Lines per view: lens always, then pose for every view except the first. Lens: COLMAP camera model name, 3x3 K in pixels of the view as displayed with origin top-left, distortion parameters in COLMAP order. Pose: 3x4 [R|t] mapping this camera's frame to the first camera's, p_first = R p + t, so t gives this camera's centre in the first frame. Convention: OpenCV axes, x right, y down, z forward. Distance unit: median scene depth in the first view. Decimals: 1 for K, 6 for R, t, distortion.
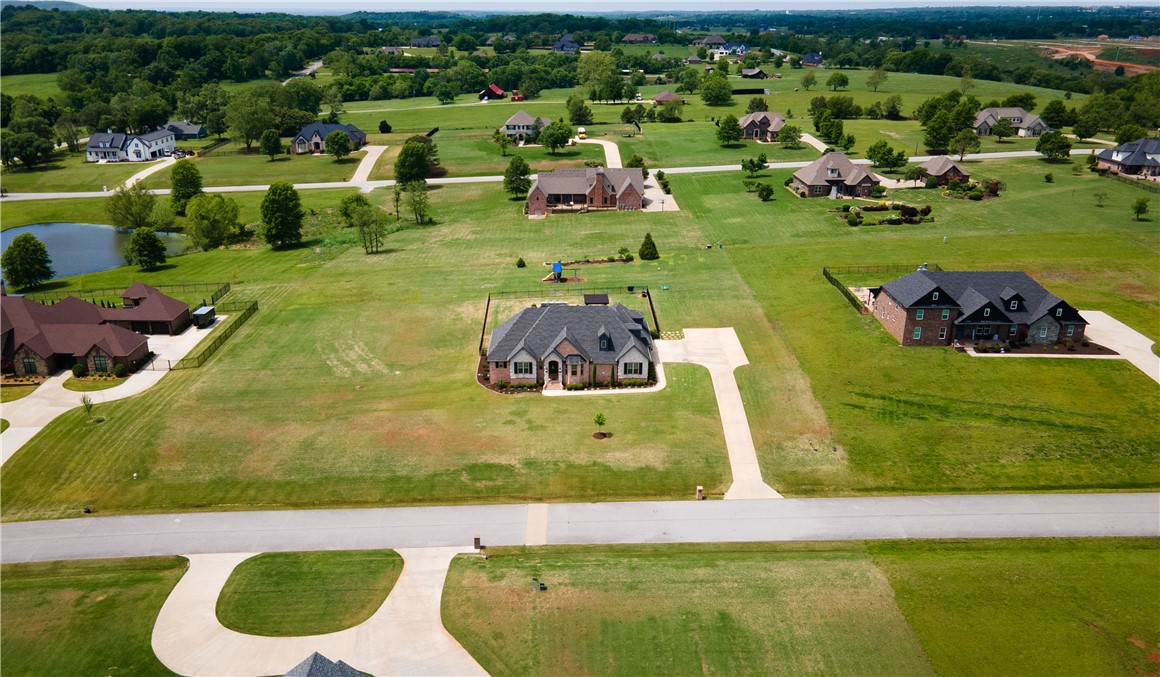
lens RADIAL K [[883.2, 0, 554.2], [0, 883.2, 329.5], [0, 0, 1]] dist [0.020792, 0.030597]
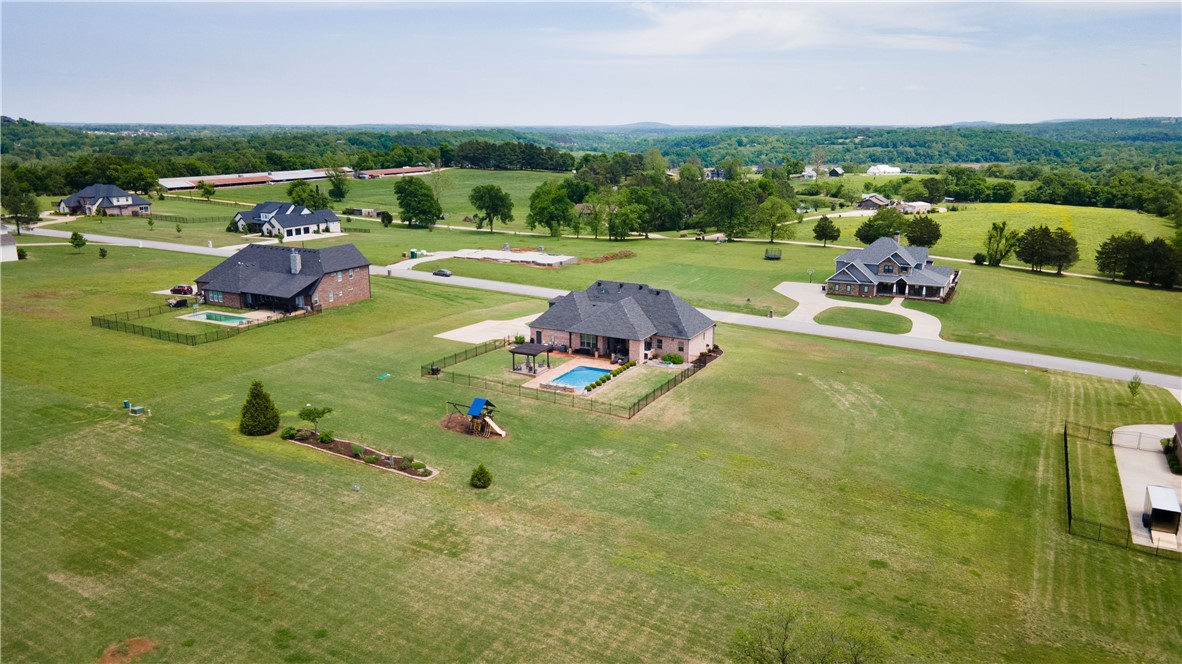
lens RADIAL K [[862.8, 0, 592.1], [0, 862.8, 336.5], [0, 0, 1]] dist [0.024044, 0.026471]
pose [[-0.894355, -0.105582, 0.434720, -0.346219], [0.152676, 0.841368, 0.518449, -0.452013], [-0.420498, 0.530049, -0.736362, 1.616018]]
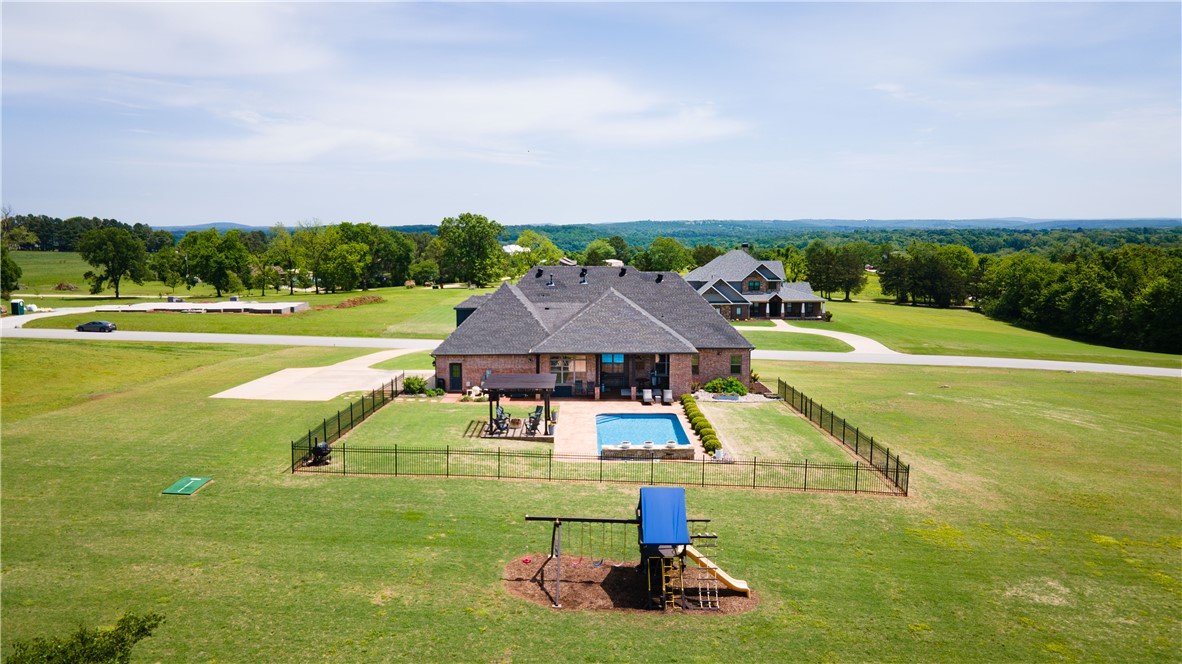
lens RADIAL K [[862.8, 0, 590.6], [0, 862.8, 332.8], [0, 0, 1]] dist [0.024044, 0.026471]
pose [[-0.999991, 0.004253, 0.000789, 0.021360], [0.004150, 0.891724, 0.452561, -0.215967], [0.001222, 0.452560, -0.891733, 1.365852]]
